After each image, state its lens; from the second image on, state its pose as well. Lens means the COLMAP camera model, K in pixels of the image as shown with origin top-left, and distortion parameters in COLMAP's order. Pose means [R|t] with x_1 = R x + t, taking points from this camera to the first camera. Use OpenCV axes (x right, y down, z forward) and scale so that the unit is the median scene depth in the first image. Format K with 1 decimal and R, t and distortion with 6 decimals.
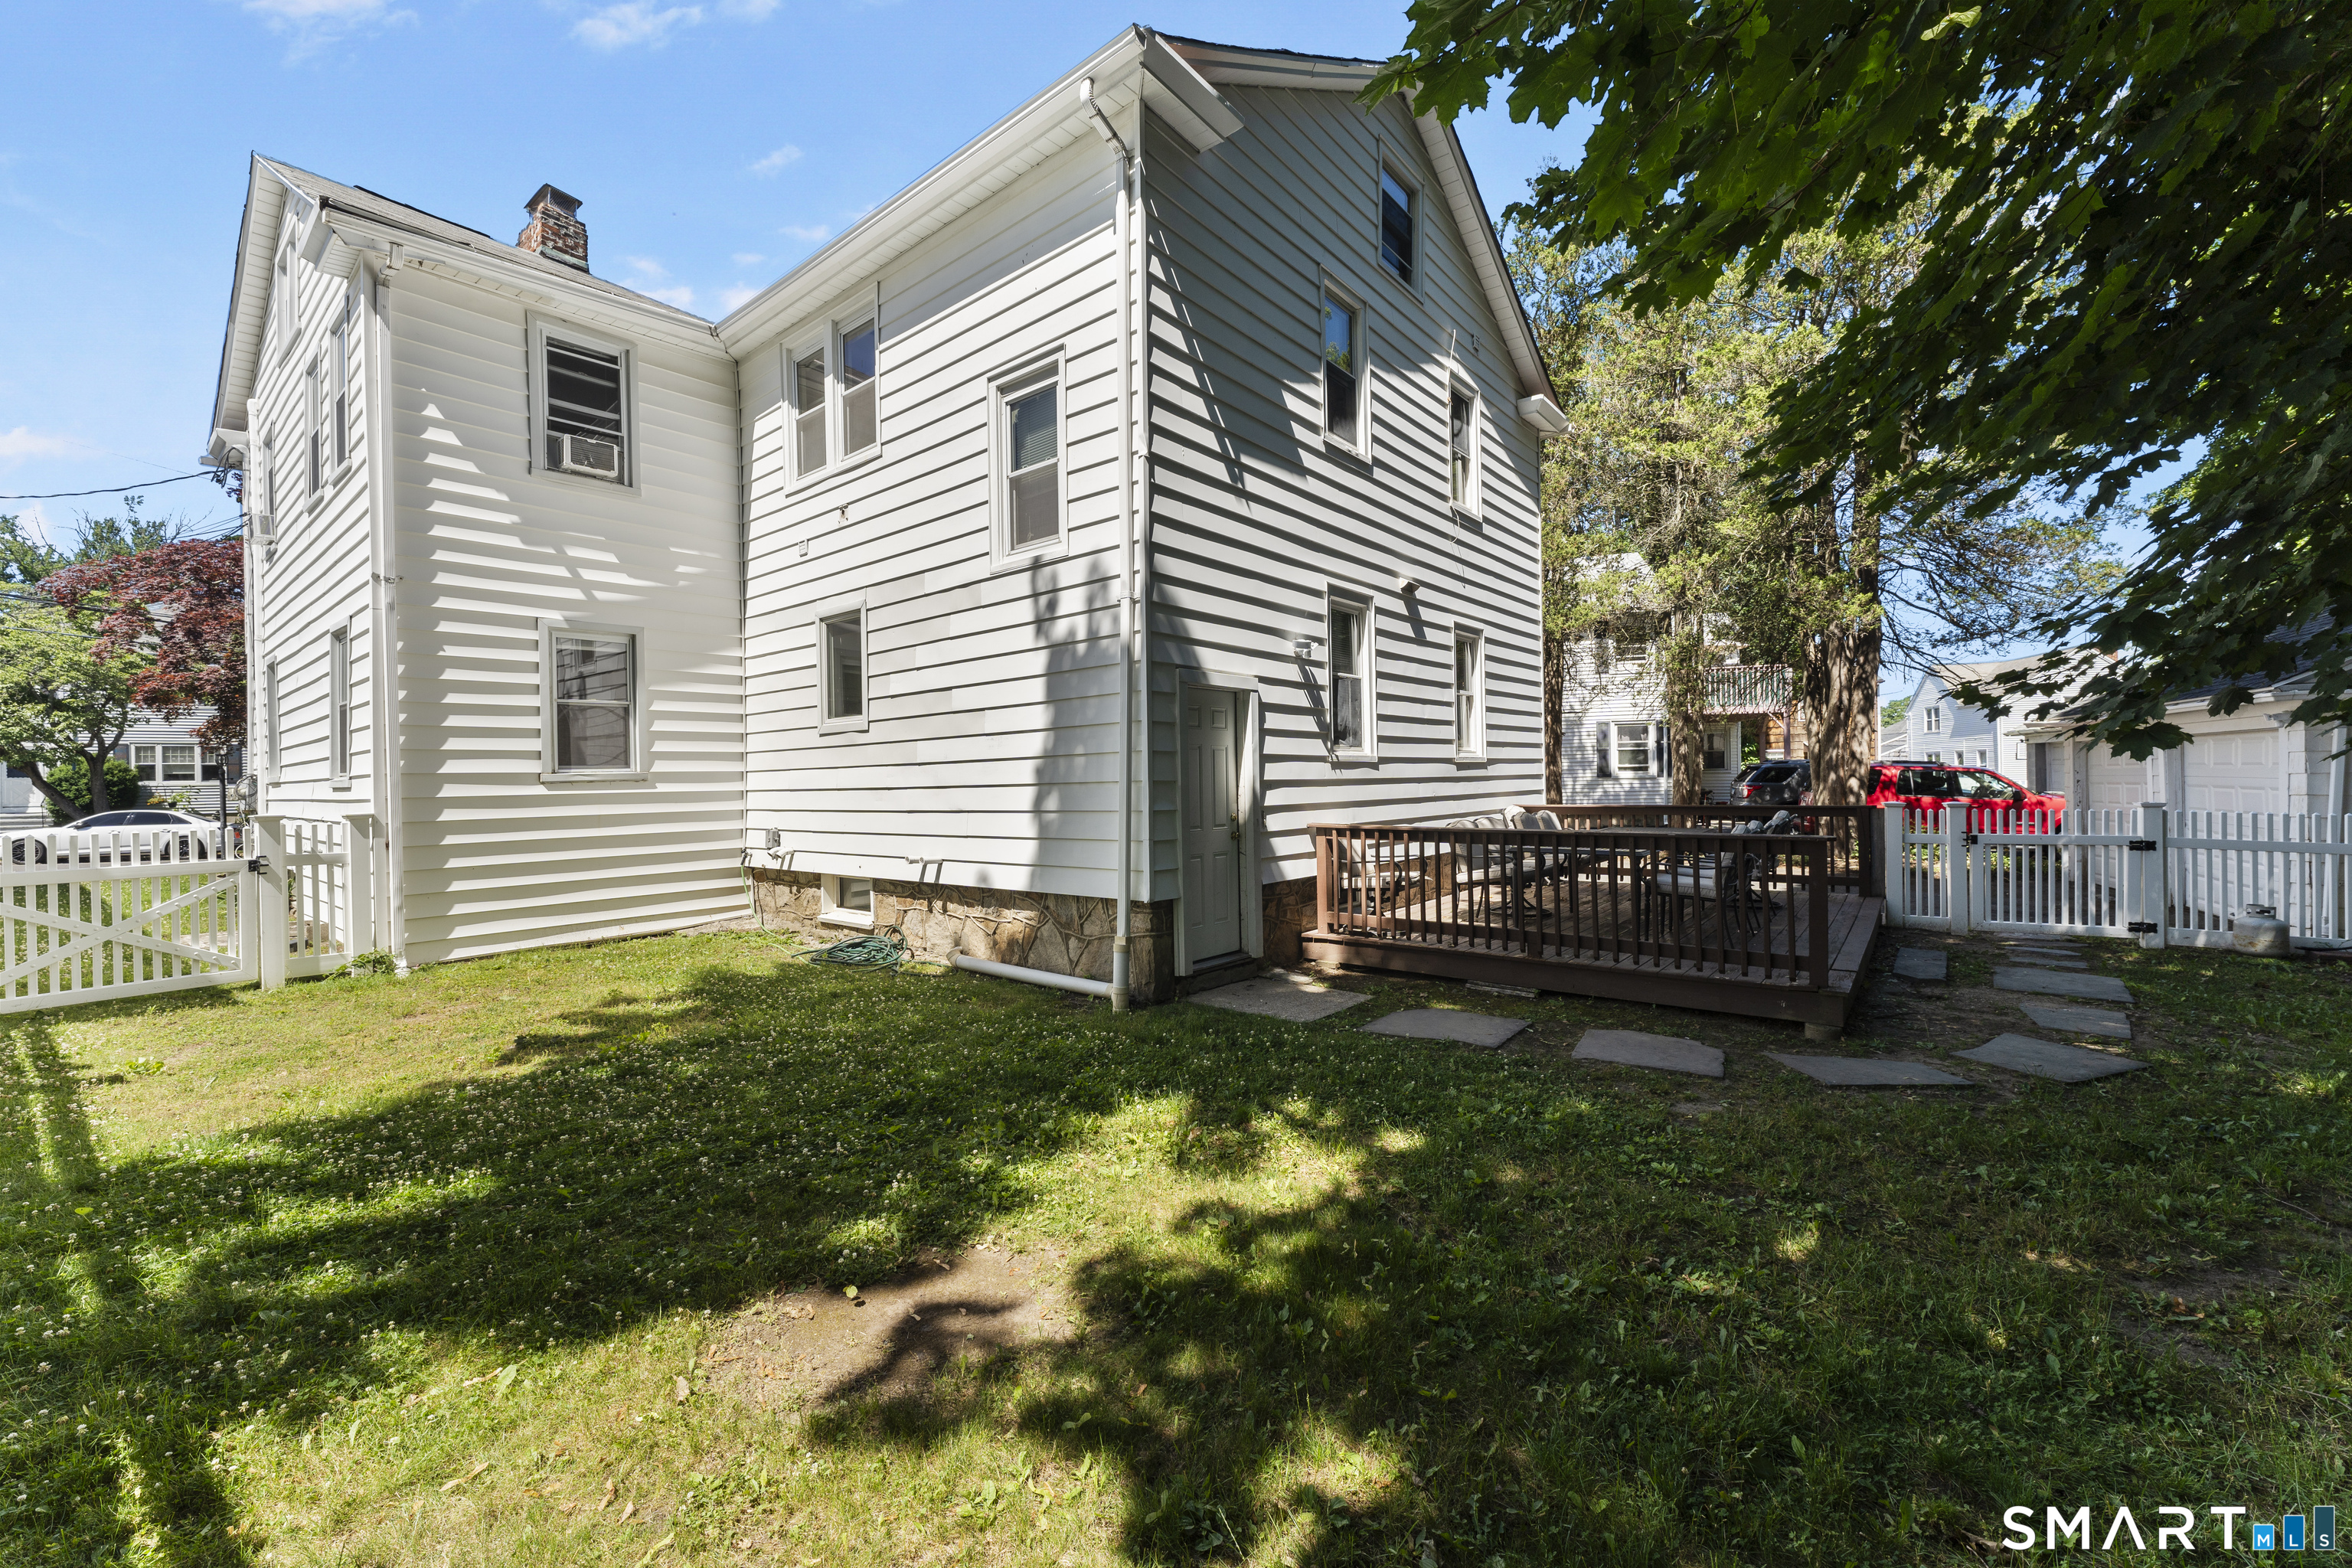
lens RADIAL K [[934.9, 0, 1176.0], [0, 934.9, 784.0], [0, 0, 1]] dist [0.001776, -0.000034]
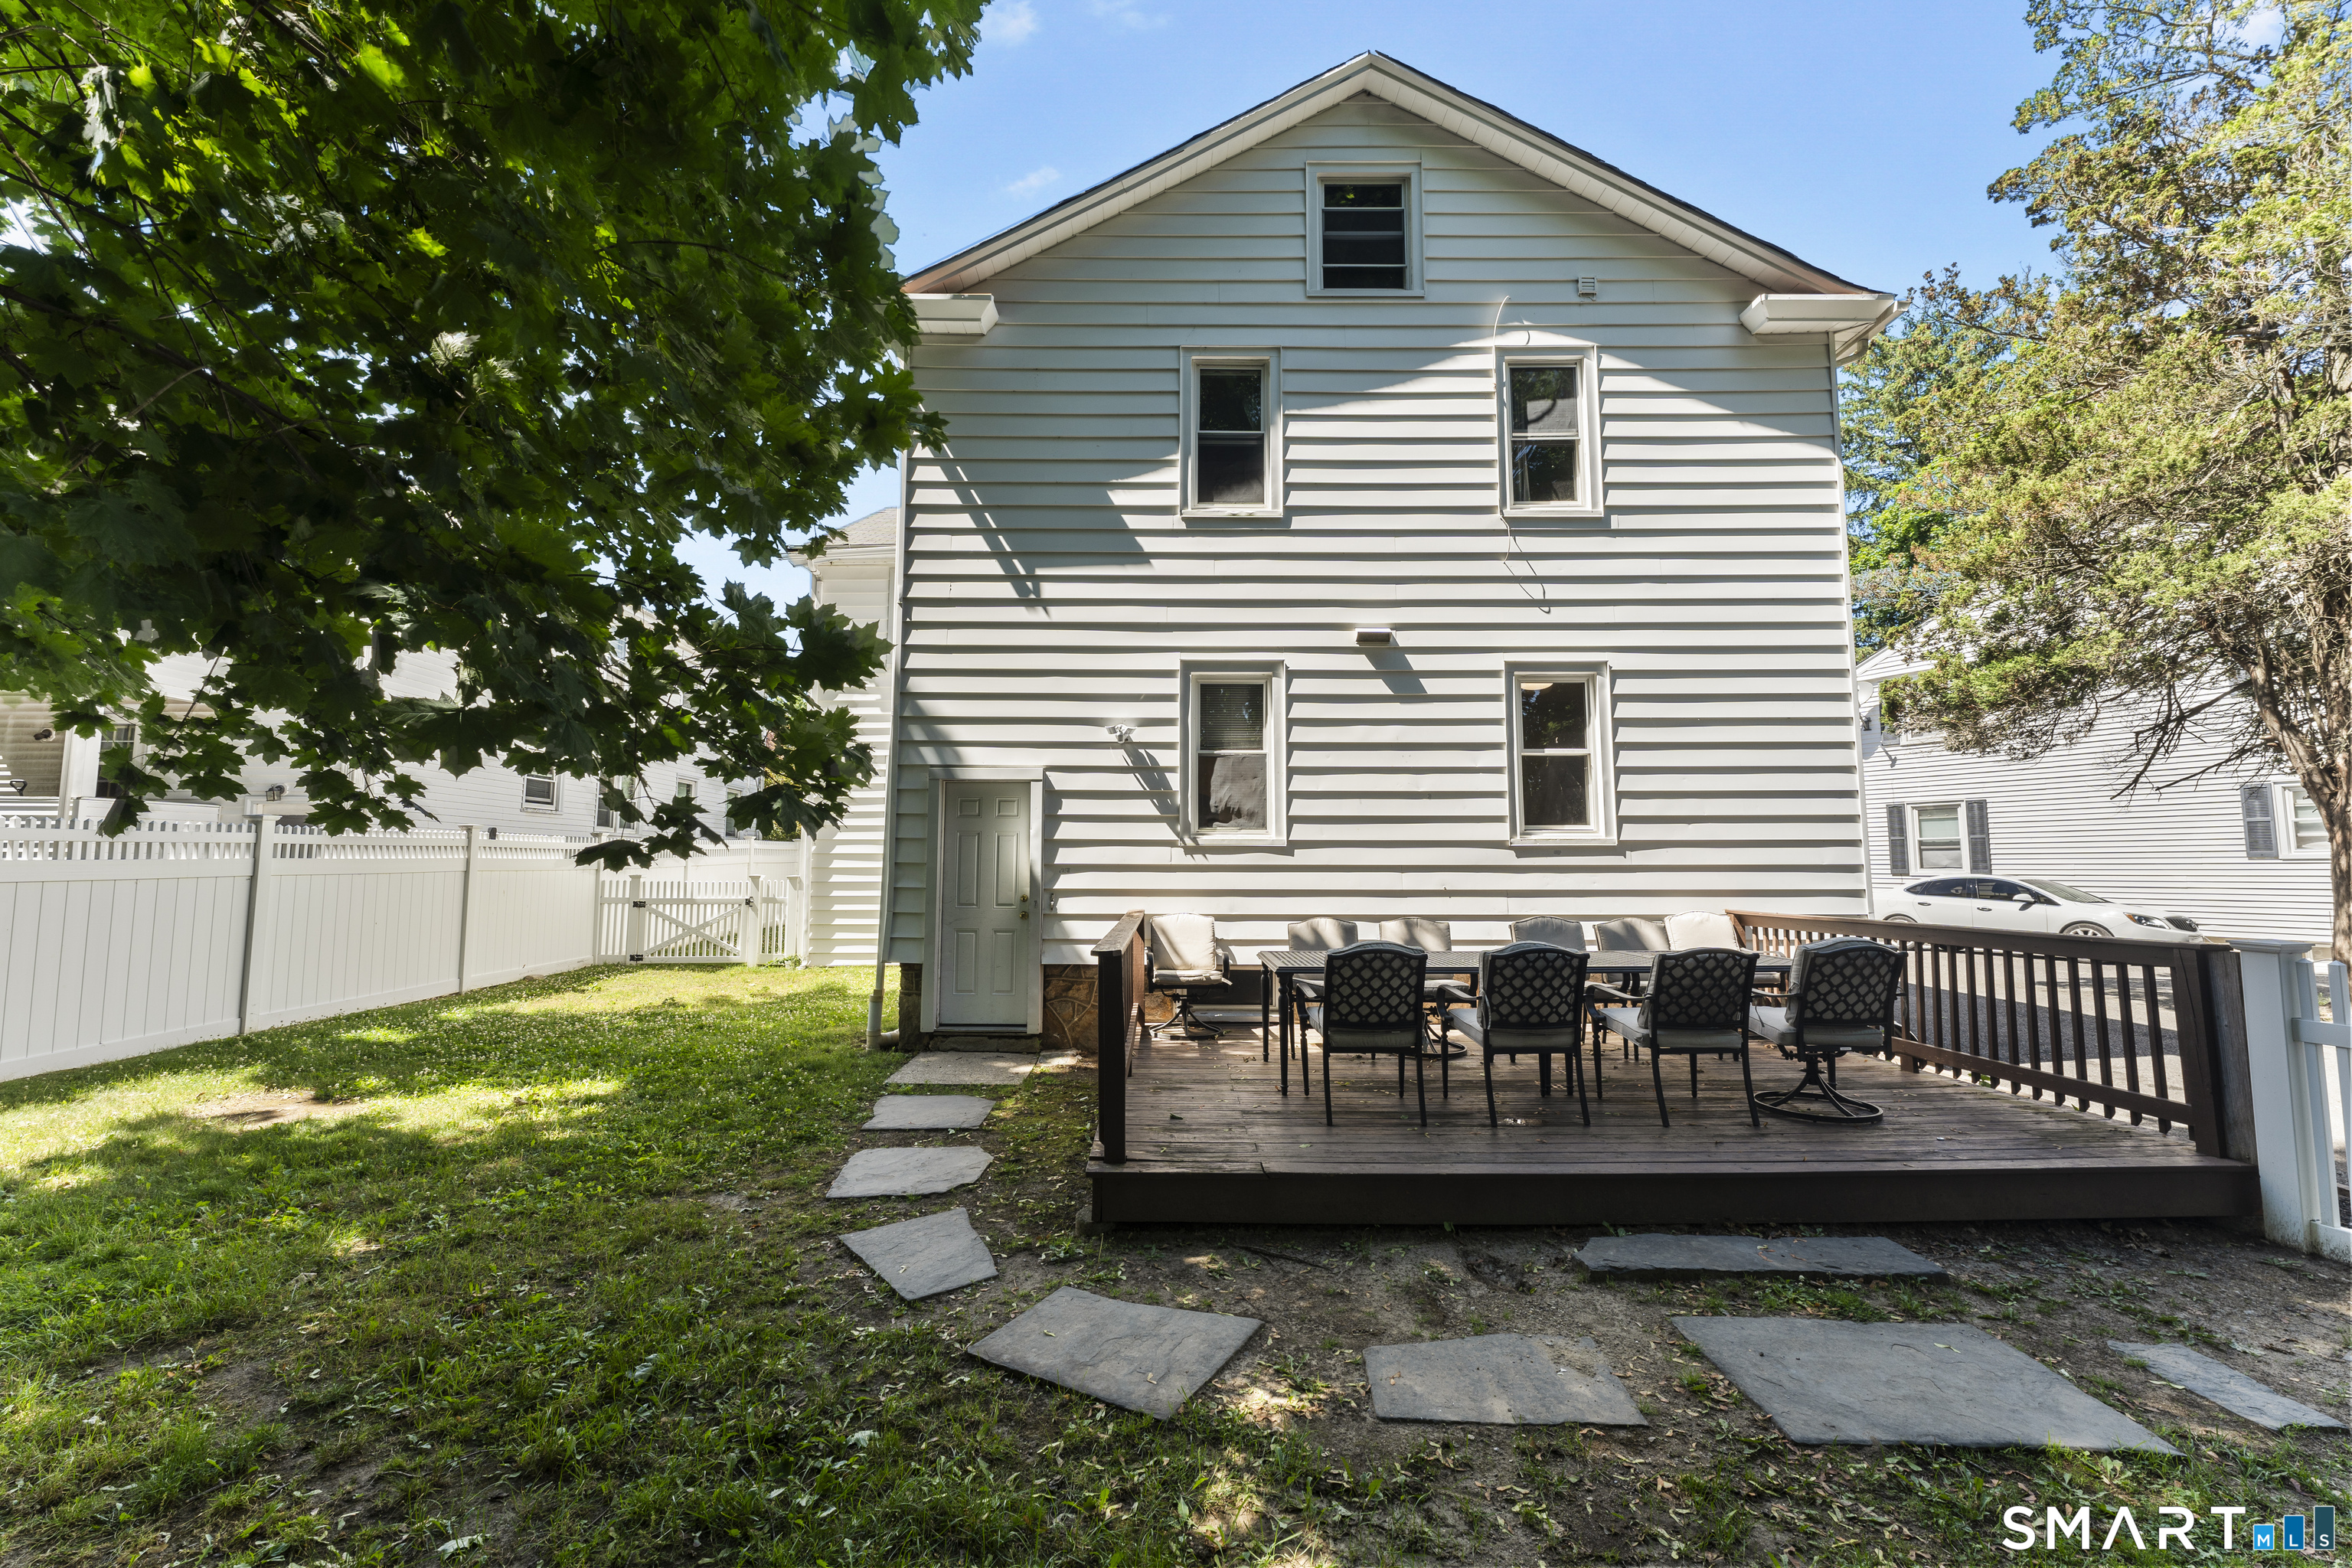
lens RADIAL K [[934.9, 0, 1176.0], [0, 934.9, 784.0], [0, 0, 1]] dist [0.001776, -0.000034]
pose [[0.635720, -0.051762, -0.770182, 0.937473], [-0.014581, 0.996766, -0.079025, -0.012259], [0.771782, 0.061468, 0.632909, 0.411497]]
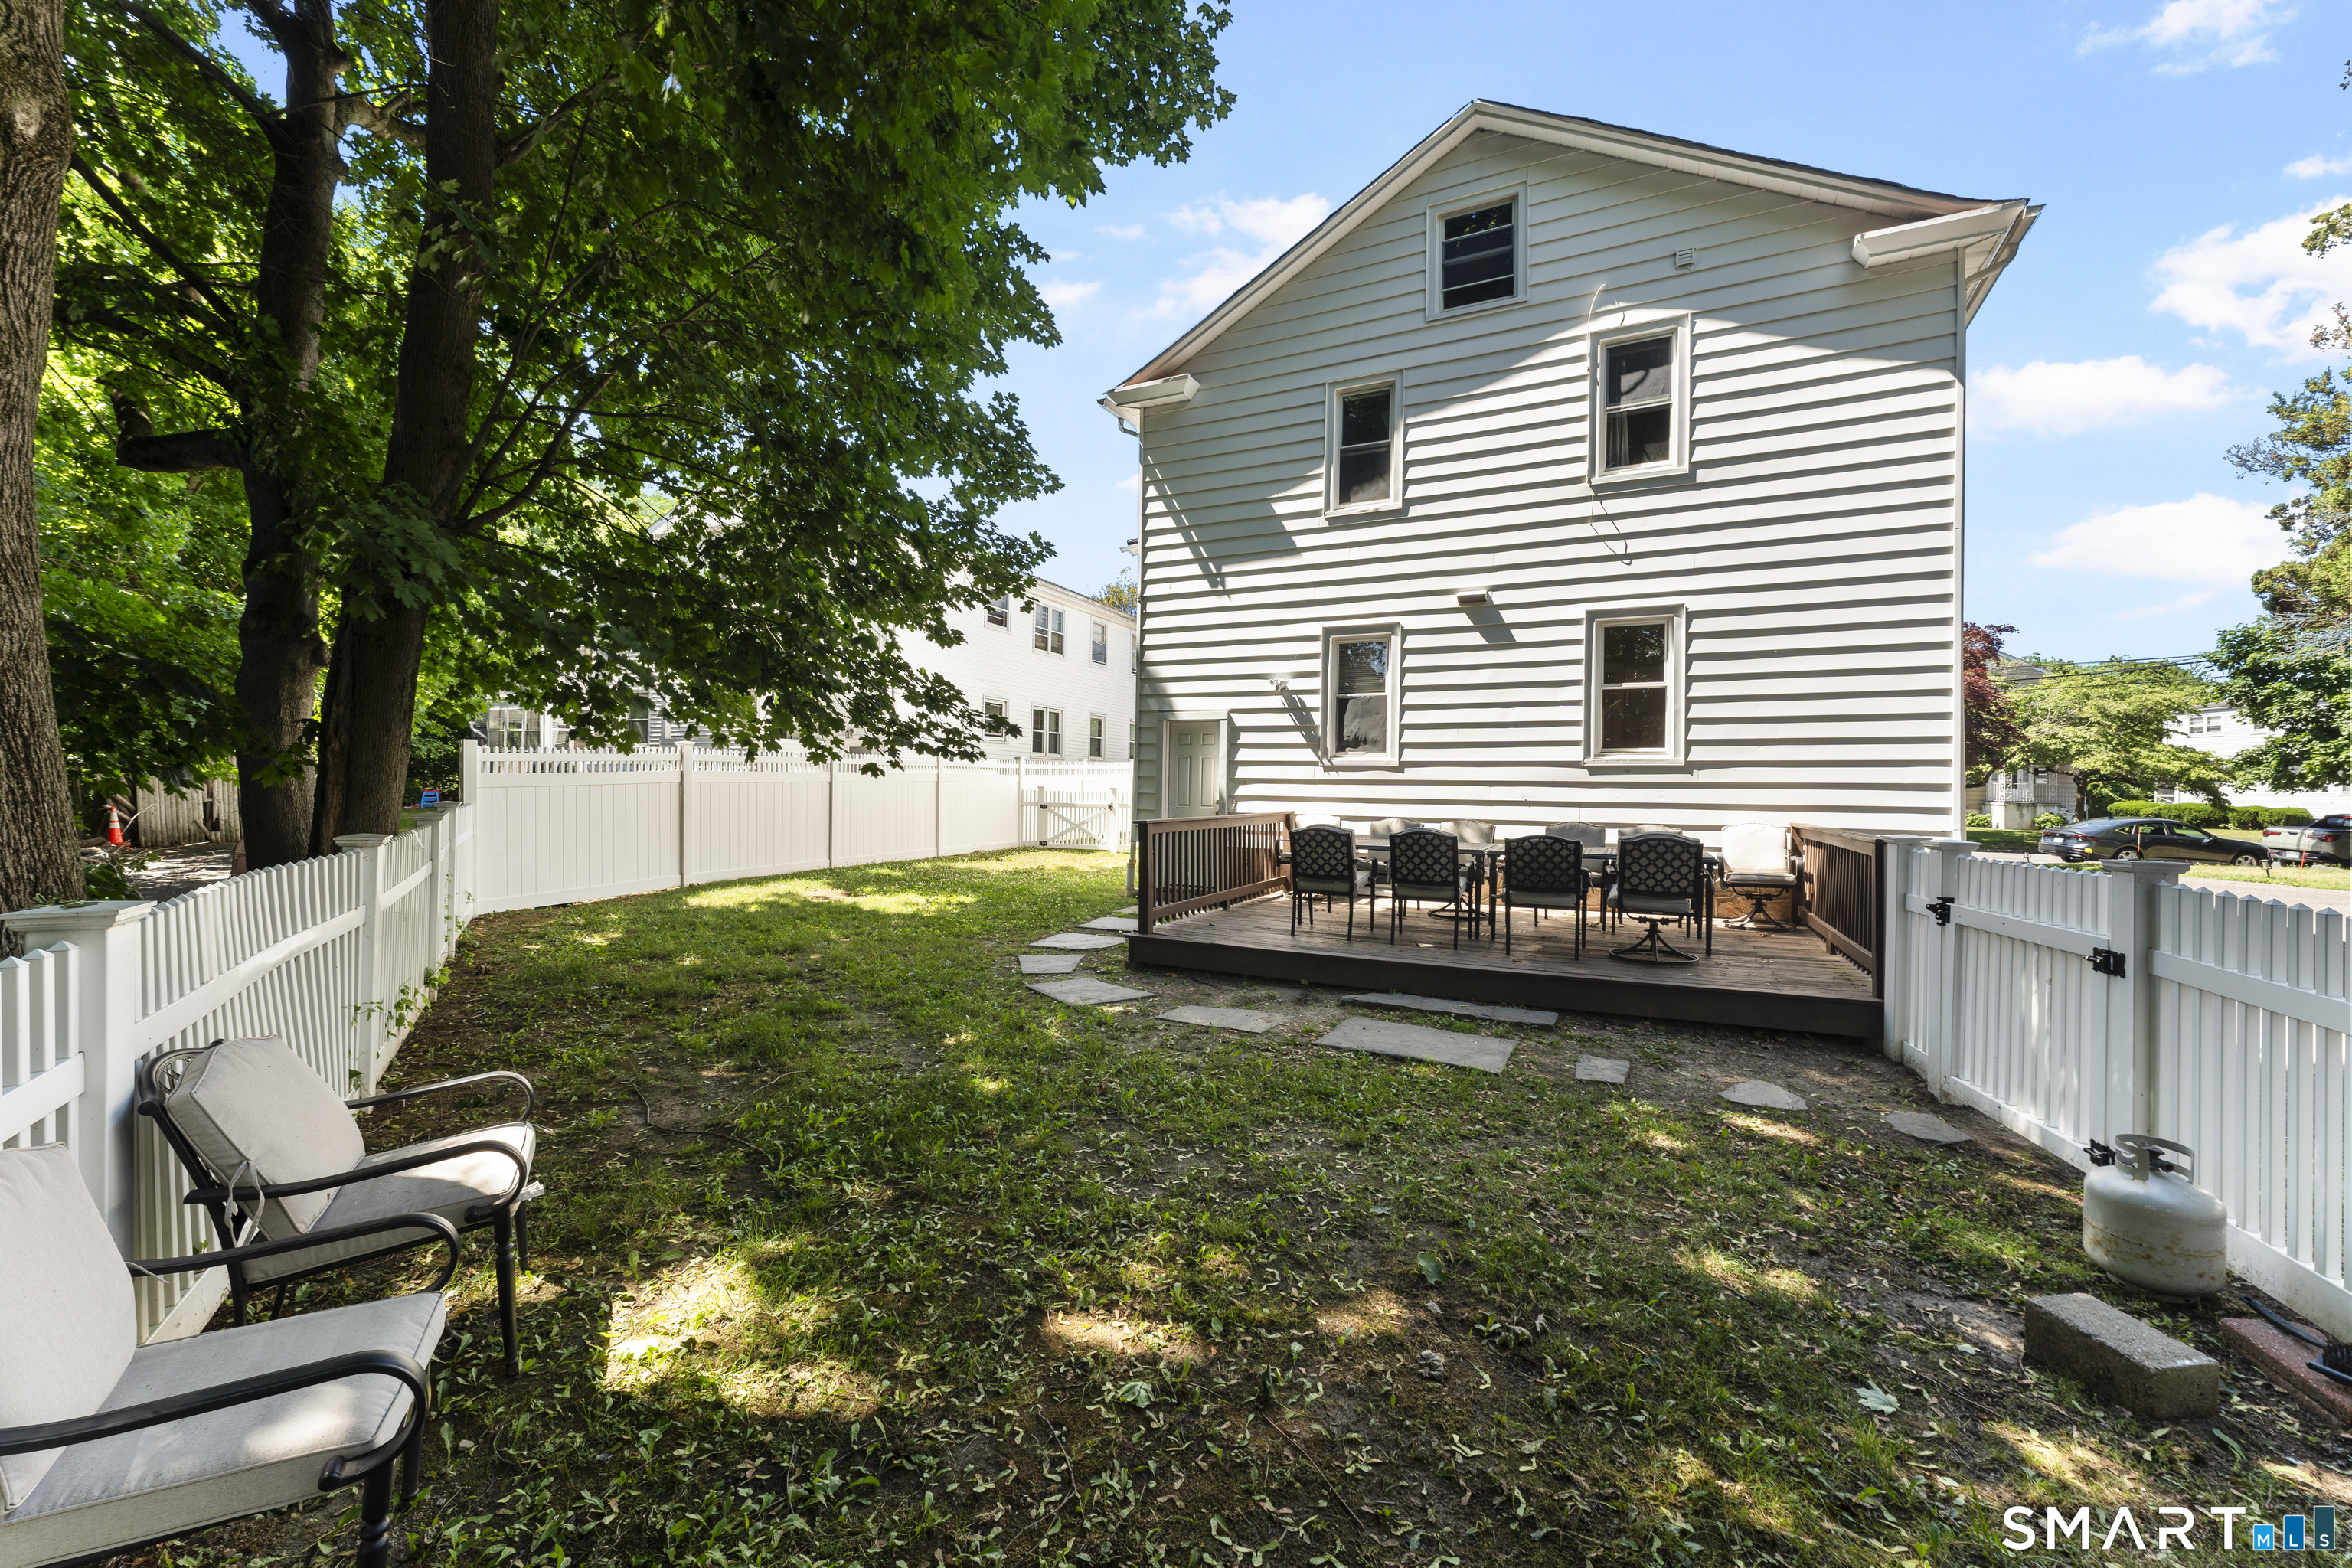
lens RADIAL K [[934.9, 0, 1176.0], [0, 934.9, 784.0], [0, 0, 1]] dist [0.001776, -0.000034]
pose [[0.222635, 0.016112, -0.974769, 1.449263], [-0.021517, 0.999701, 0.011610, -0.009476], [0.974664, 0.018389, 0.222916, 0.541101]]
